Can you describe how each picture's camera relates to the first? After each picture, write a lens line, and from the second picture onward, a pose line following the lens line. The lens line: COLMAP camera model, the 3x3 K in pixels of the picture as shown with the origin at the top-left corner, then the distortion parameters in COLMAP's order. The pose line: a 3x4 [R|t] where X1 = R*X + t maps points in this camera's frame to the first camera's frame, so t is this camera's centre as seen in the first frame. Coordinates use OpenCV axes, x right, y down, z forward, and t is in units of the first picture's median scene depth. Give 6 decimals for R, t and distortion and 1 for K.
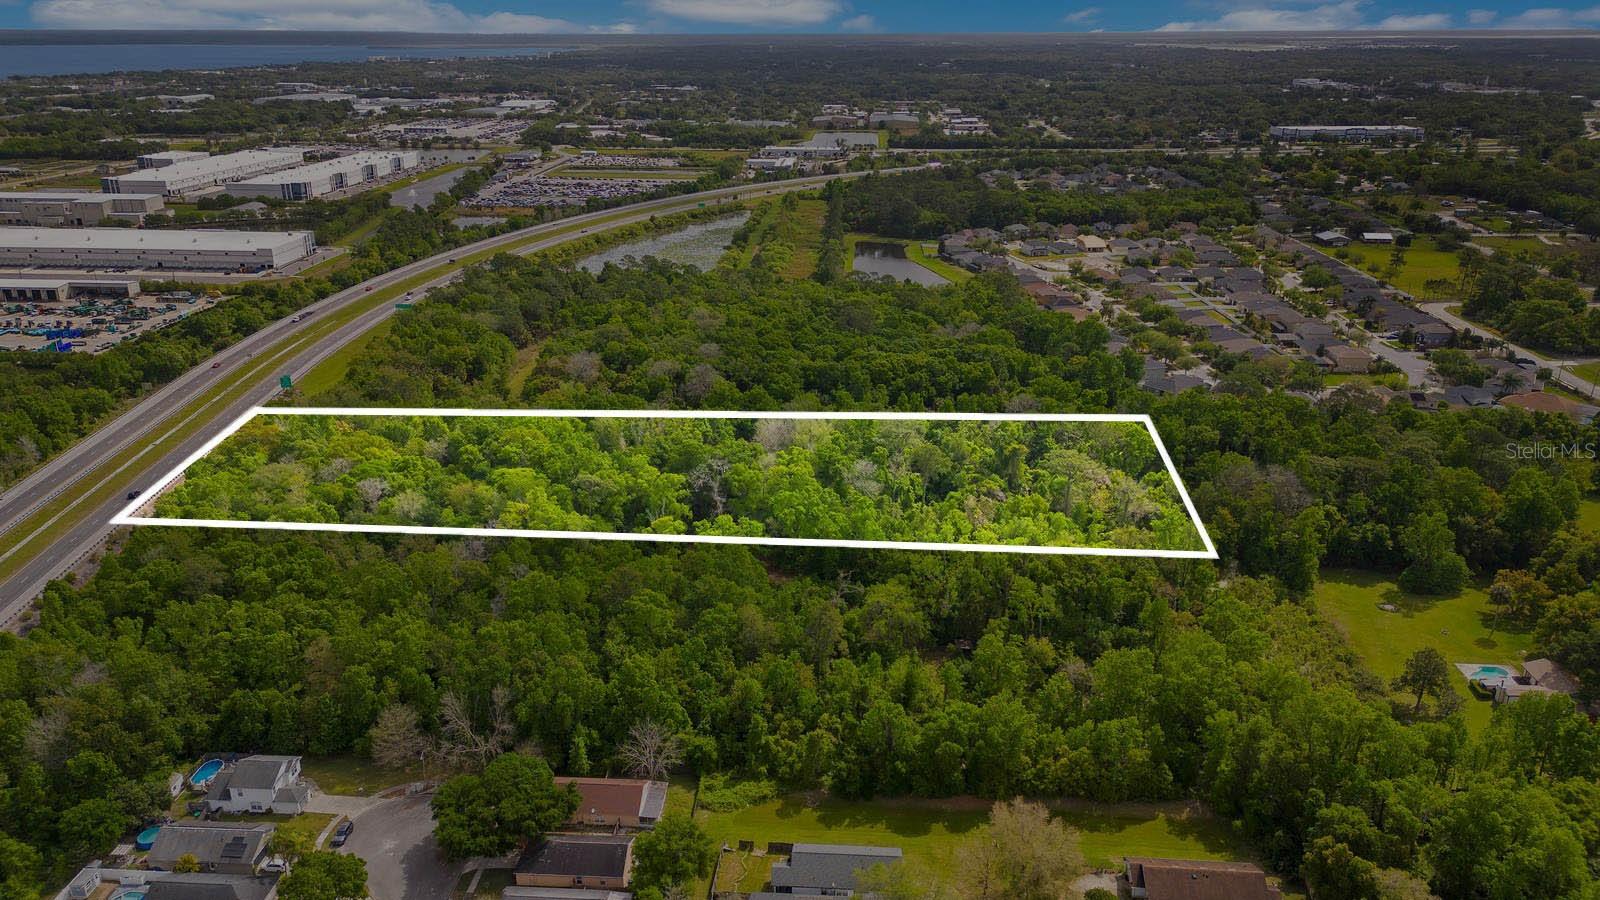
lens RADIAL K [[1146.4, 0, 794.8], [0, 1146.4, 458.4], [0, 0, 1]] dist [0.078605, -0.085198]
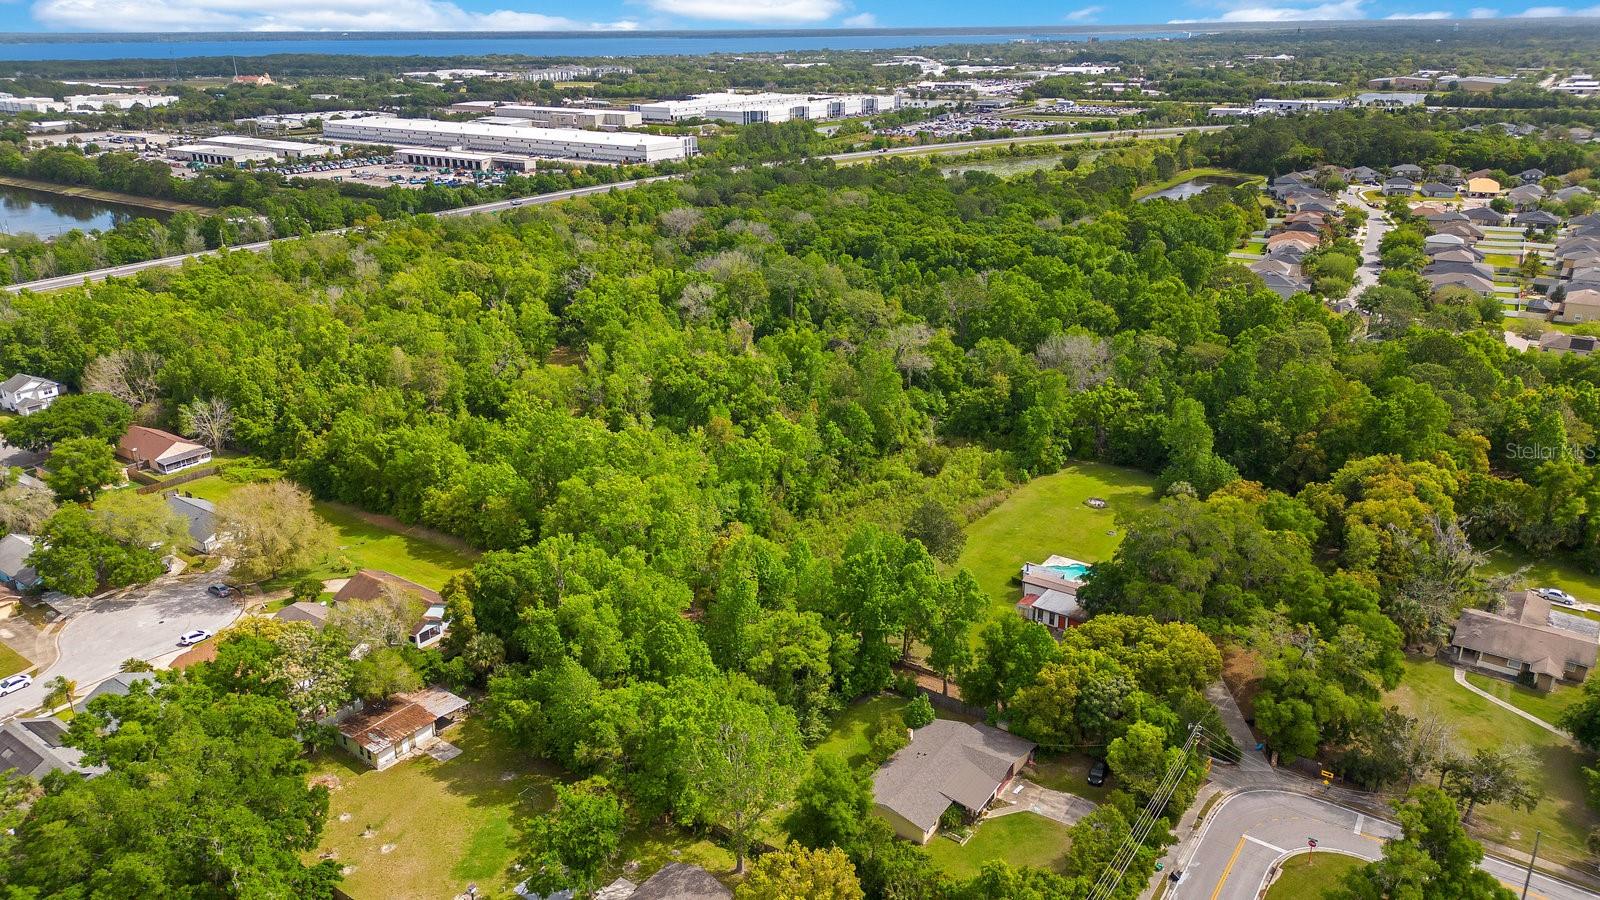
lens RADIAL K [[1113.8, 0, 796.1], [0, 1113.8, 449.5], [0, 0, 1]] dist [0.073248, -0.068969]
pose [[0.851393, 0.178263, -0.493308, 0.220612], [-0.174726, 0.983151, 0.053717, 0.027015], [0.494572, 0.040459, 0.868195, 0.070397]]
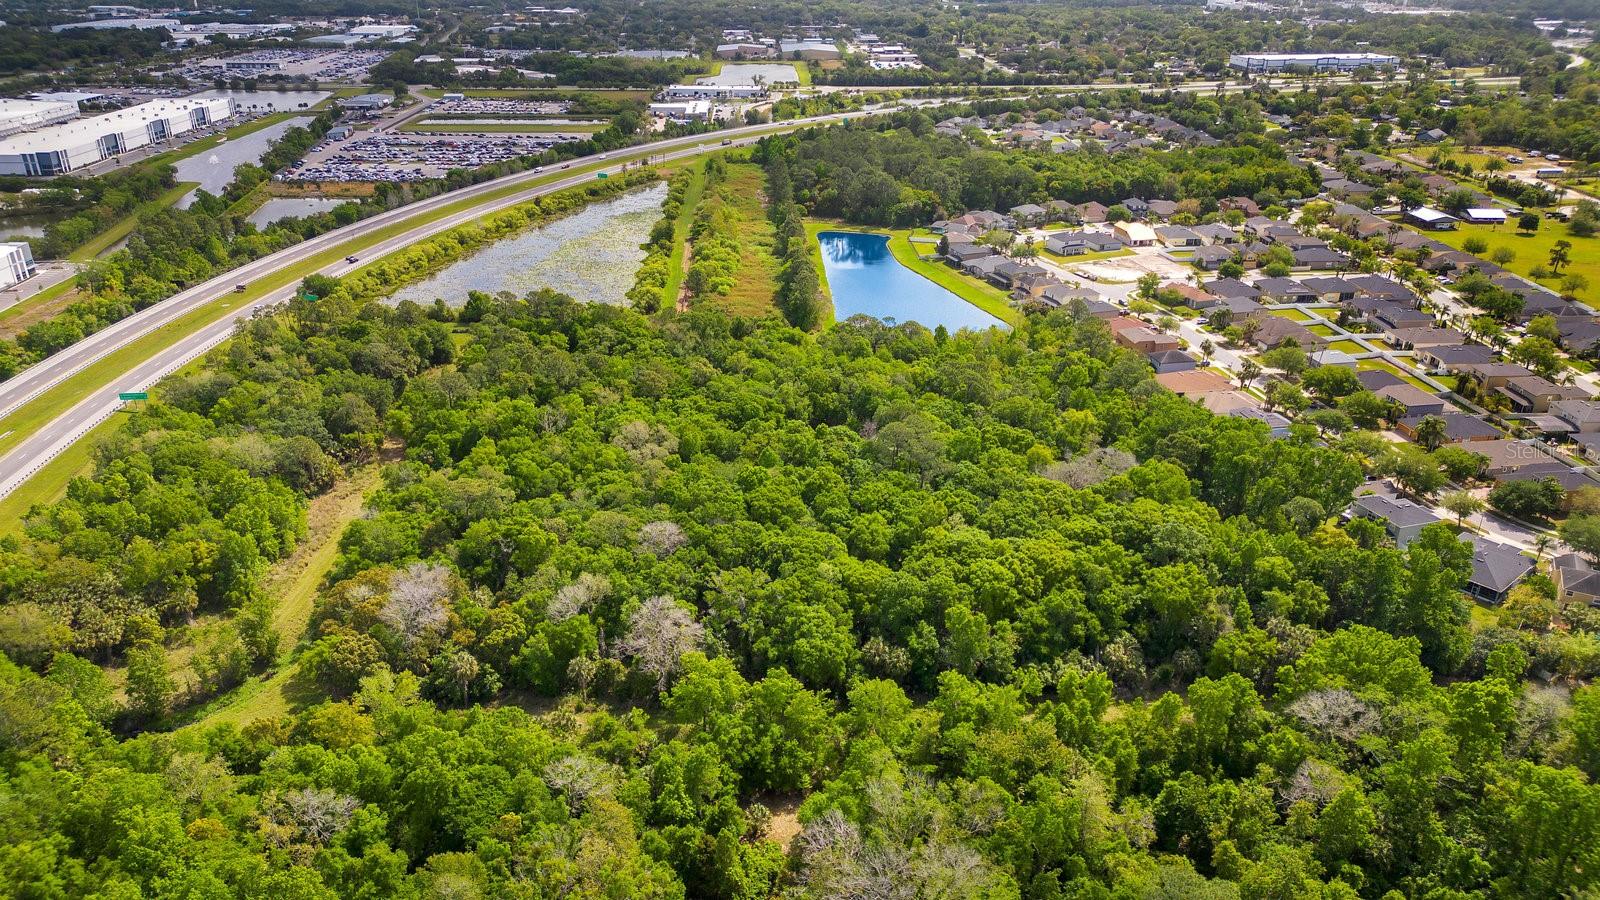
lens RADIAL K [[1113.8, 0, 796.1], [0, 1113.8, 449.5], [0, 0, 1]] dist [0.073248, -0.068969]
pose [[0.994922, -0.040122, 0.092307, -0.028690], [0.034037, 0.997201, 0.066578, -0.083035], [-0.094720, -0.063098, 0.993502, 0.233230]]
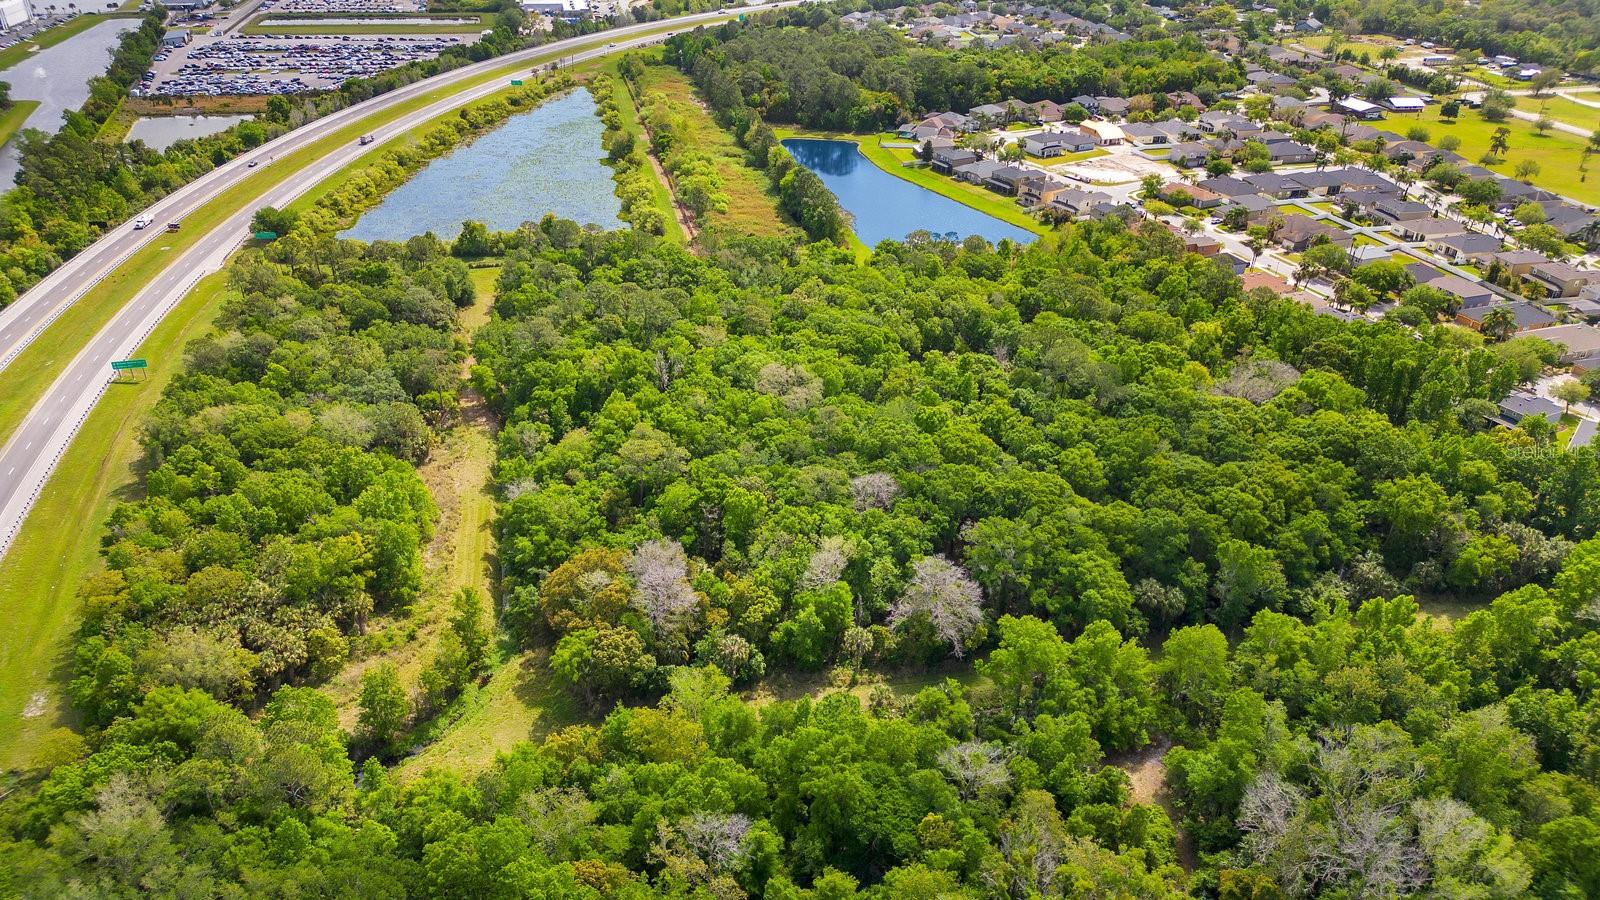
lens RADIAL K [[1113.8, 0, 796.1], [0, 1113.8, 449.5], [0, 0, 1]] dist [0.073248, -0.068969]
pose [[0.961342, -0.121380, 0.247162, -0.112677], [0.082877, 0.983526, 0.160651, -0.095439], [-0.262590, -0.133956, 0.955564, 0.267044]]
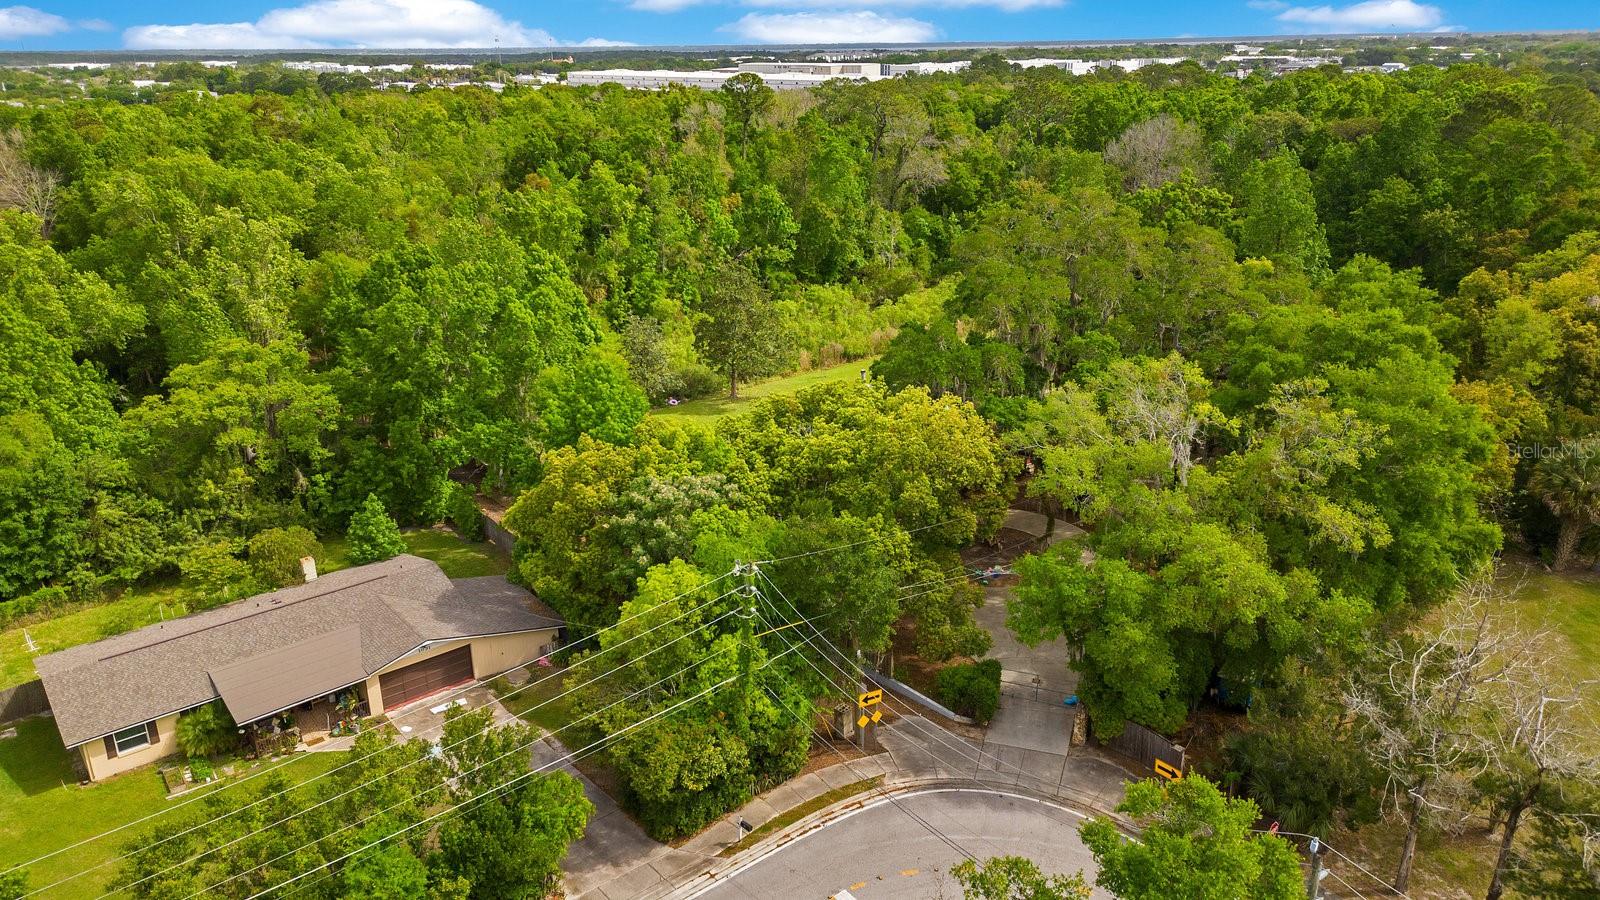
lens RADIAL K [[1123.9, 0, 800.0], [0, 1123.9, 450.0], [0, 0, 1]] dist [0.034944, -0.002079]
pose [[0.683504, 0.242459, -0.688502, 0.234767], [-0.246645, 0.964459, 0.094784, 0.049117], [0.687014, 0.105030, 0.719014, 0.182166]]
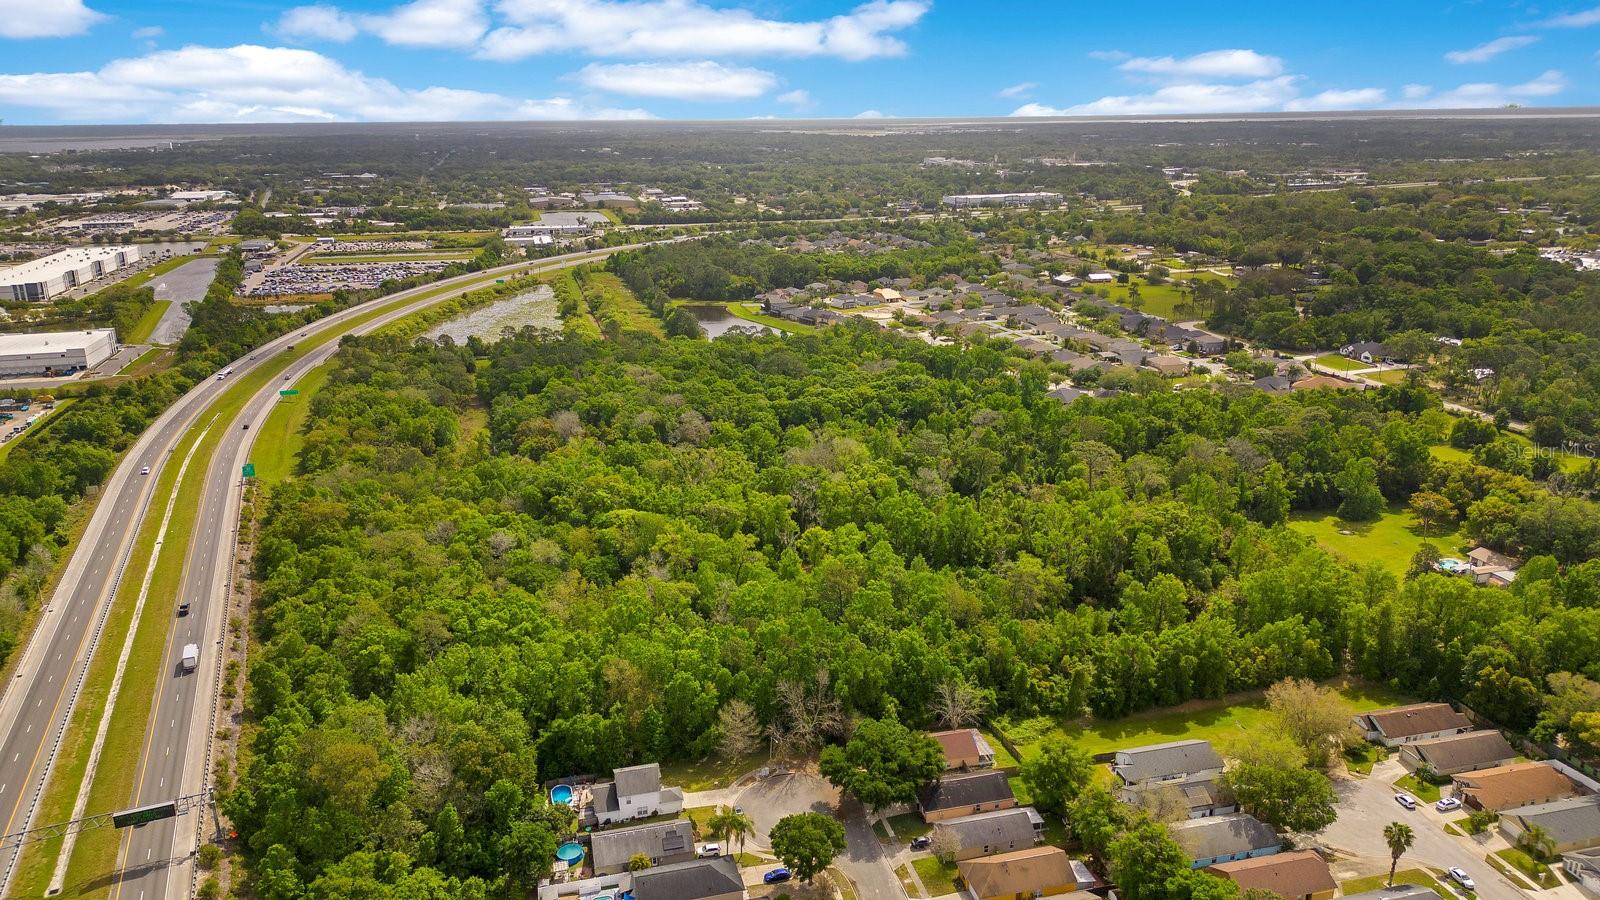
lens RADIAL K [[1113.8, 0, 796.1], [0, 1113.8, 449.5], [0, 0, 1]] dist [0.073248, -0.068969]
pose [[0.950871, -0.097827, 0.293724, -0.136465], [0.117655, 0.991766, -0.050568, 0.008601], [-0.286358, 0.082642, 0.954552, -0.011942]]
